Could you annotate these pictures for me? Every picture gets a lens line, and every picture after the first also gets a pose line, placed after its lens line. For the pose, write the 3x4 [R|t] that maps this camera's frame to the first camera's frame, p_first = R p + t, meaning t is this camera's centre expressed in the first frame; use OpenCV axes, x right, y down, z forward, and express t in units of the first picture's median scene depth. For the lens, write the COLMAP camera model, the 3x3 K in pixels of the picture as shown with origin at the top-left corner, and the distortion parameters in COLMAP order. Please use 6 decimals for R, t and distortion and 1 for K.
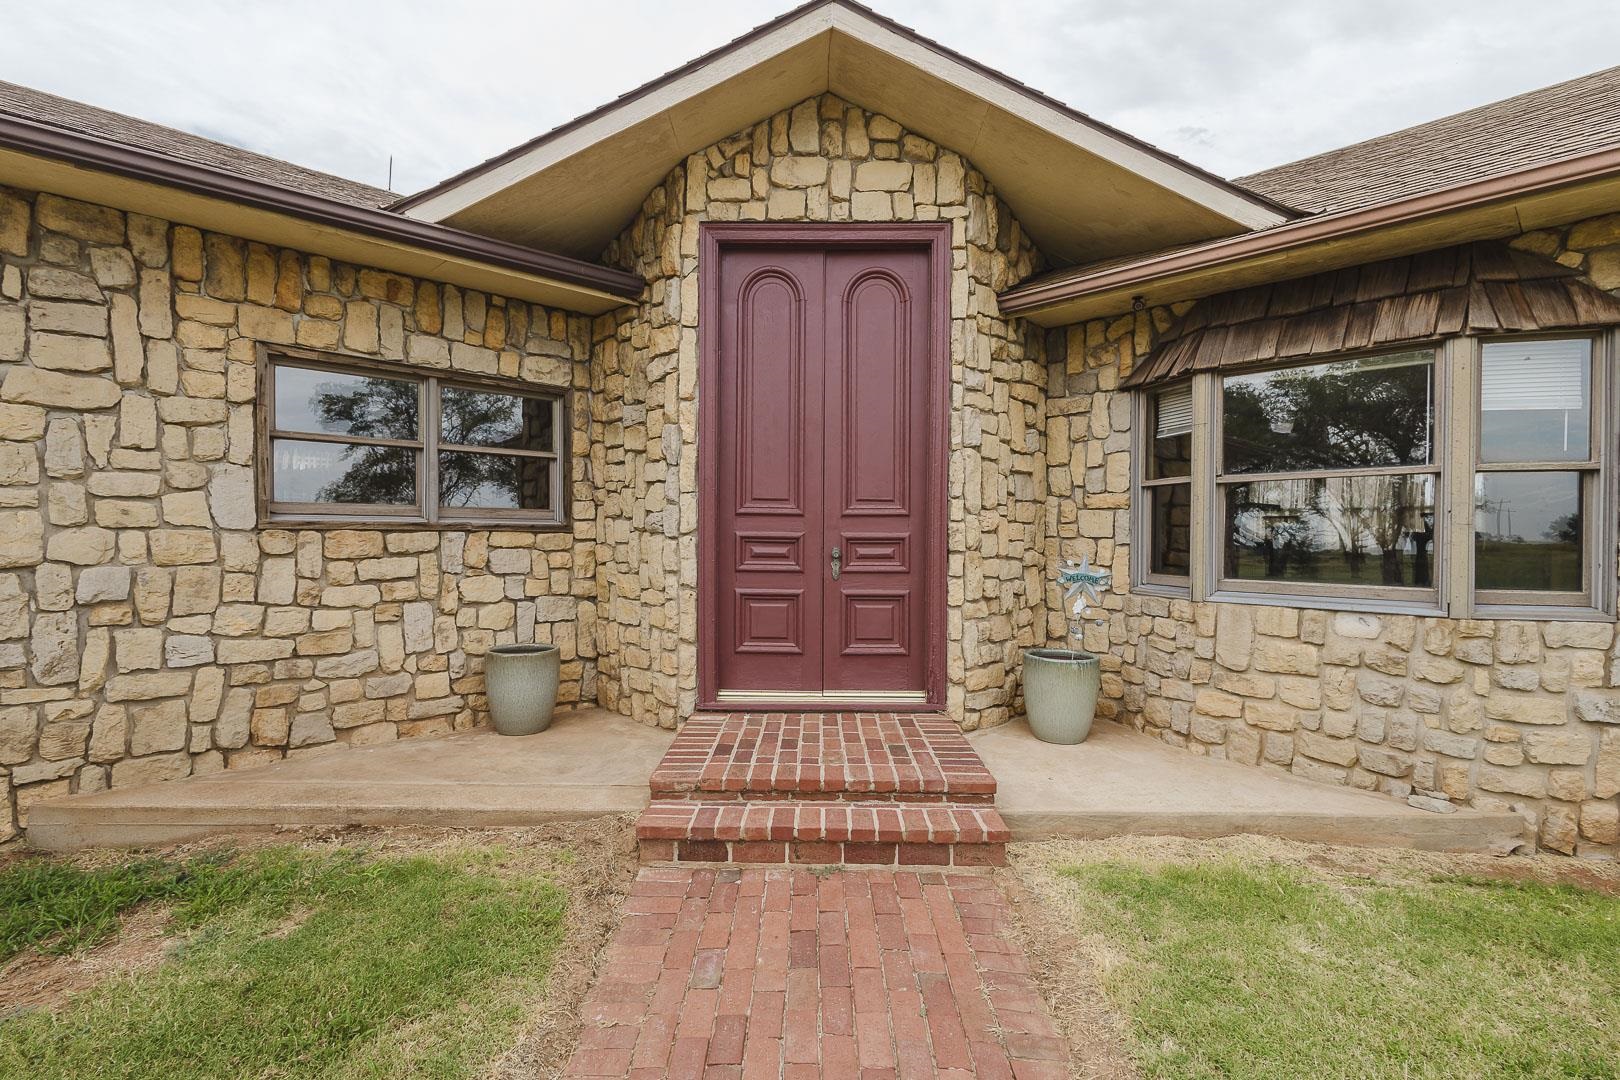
lens RADIAL K [[758.3, 0, 811.7], [0, 758.3, 538.0], [0, 0, 1]] dist [-0.000060, -0.000457]
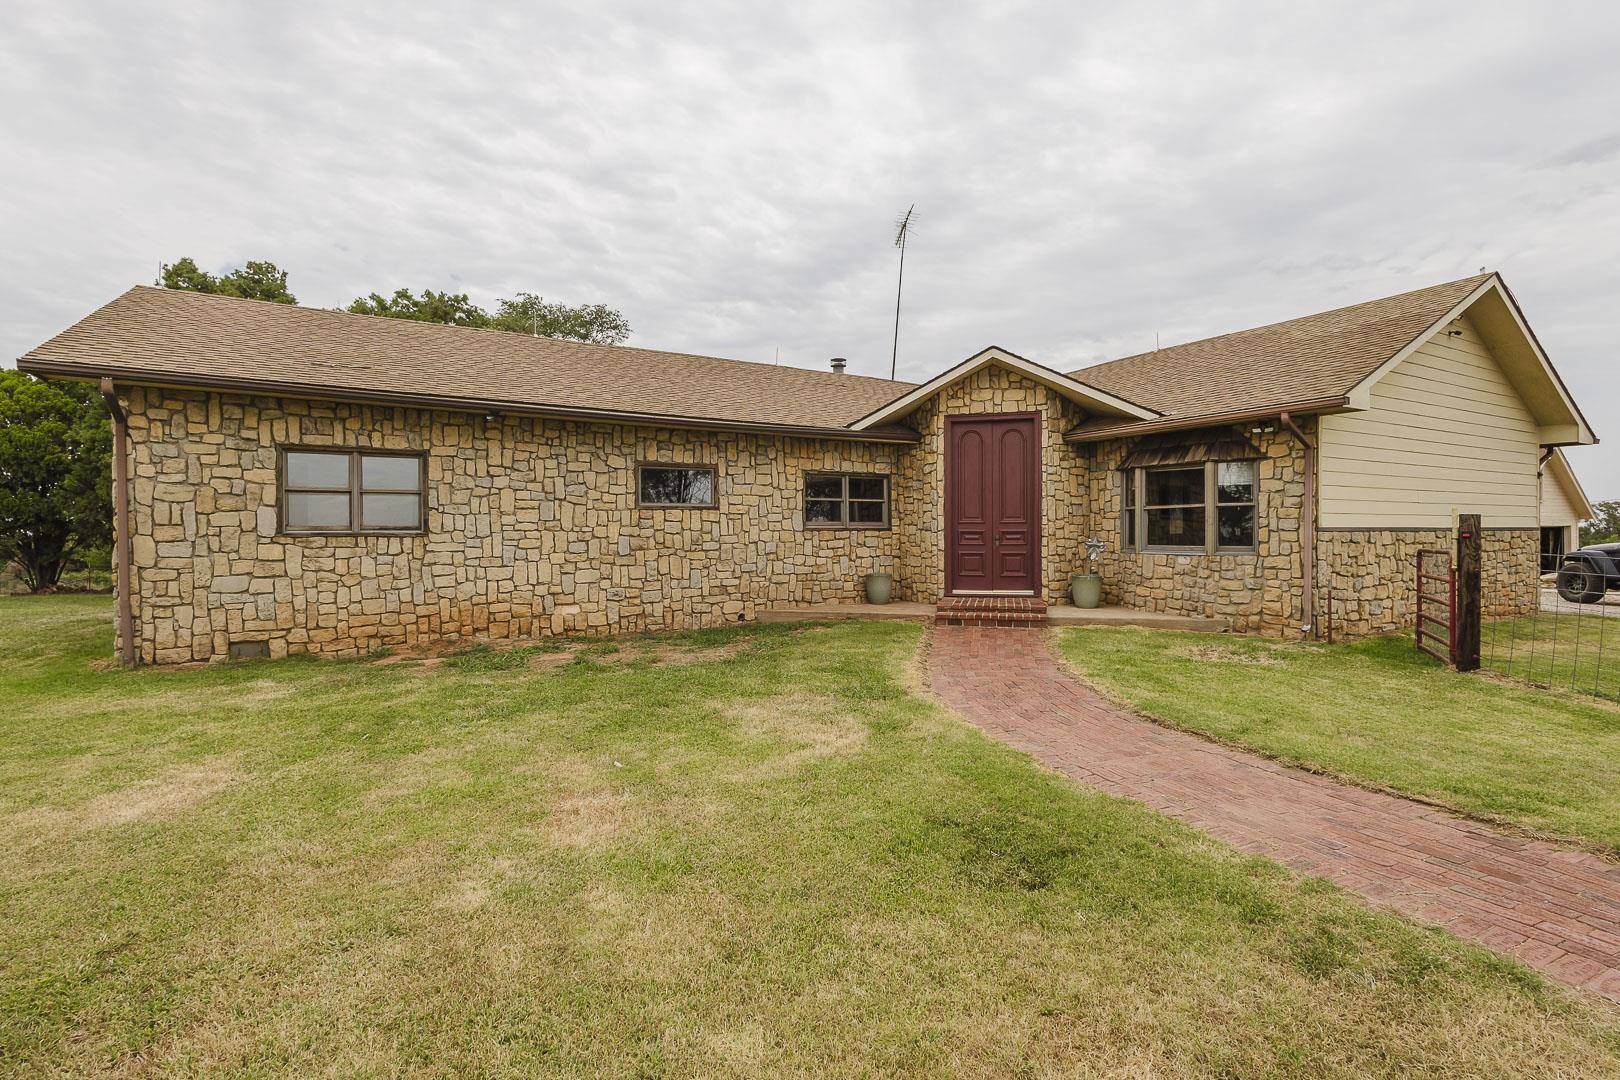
lens RADIAL K [[758.3, 0, 811.7], [0, 758.3, 538.0], [0, 0, 1]] dist [-0.000060, -0.000457]
pose [[0.970057, -0.009650, -0.242686, 0.045488], [0.010217, 0.999947, 0.001080, 0.012989], [0.242663, -0.003527, 0.970104, -1.741527]]
